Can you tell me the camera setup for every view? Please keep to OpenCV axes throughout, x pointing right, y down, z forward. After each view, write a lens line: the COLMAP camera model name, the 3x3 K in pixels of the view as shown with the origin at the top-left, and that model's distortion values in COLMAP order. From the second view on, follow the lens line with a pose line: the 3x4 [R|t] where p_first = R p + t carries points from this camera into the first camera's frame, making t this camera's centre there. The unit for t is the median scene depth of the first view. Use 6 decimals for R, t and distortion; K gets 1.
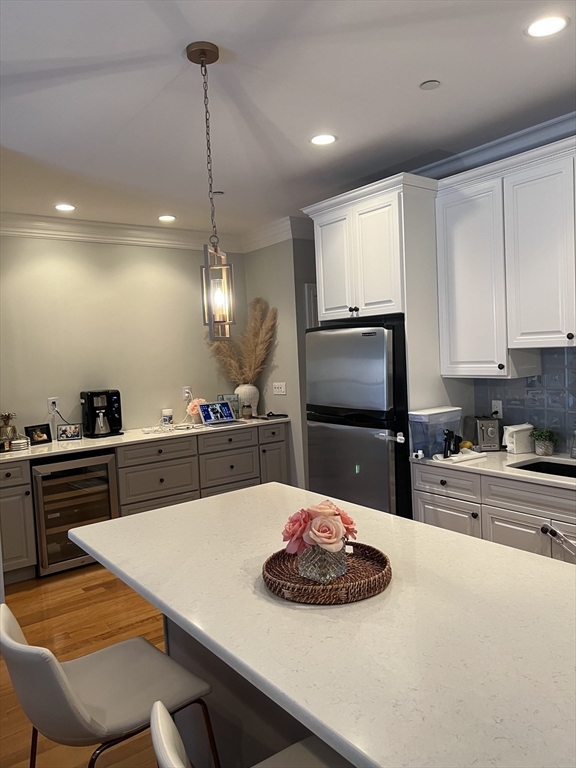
lens RADIAL K [[580.2, 0, 288.0], [0, 580.2, 384.0], [0, 0, 1]] dist [0.006199, -0.000593]
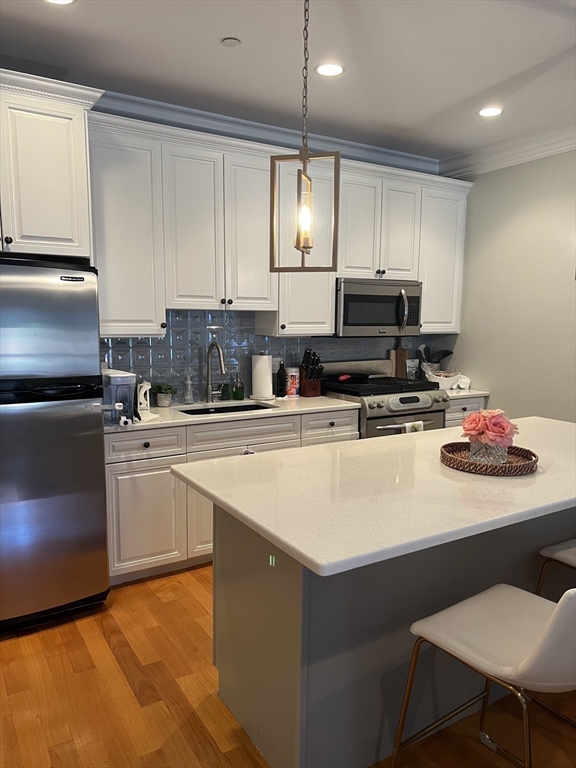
lens RADIAL K [[563.6, 0, 287.3], [0, 563.6, 393.5], [0, 0, 1]] dist [-0.001838, -0.002023]
pose [[0.069106, -0.087254, 0.993786, -0.650223], [0.037855, 0.995680, 0.084788, 0.014433], [-0.996891, 0.031760, 0.072110, 0.709442]]
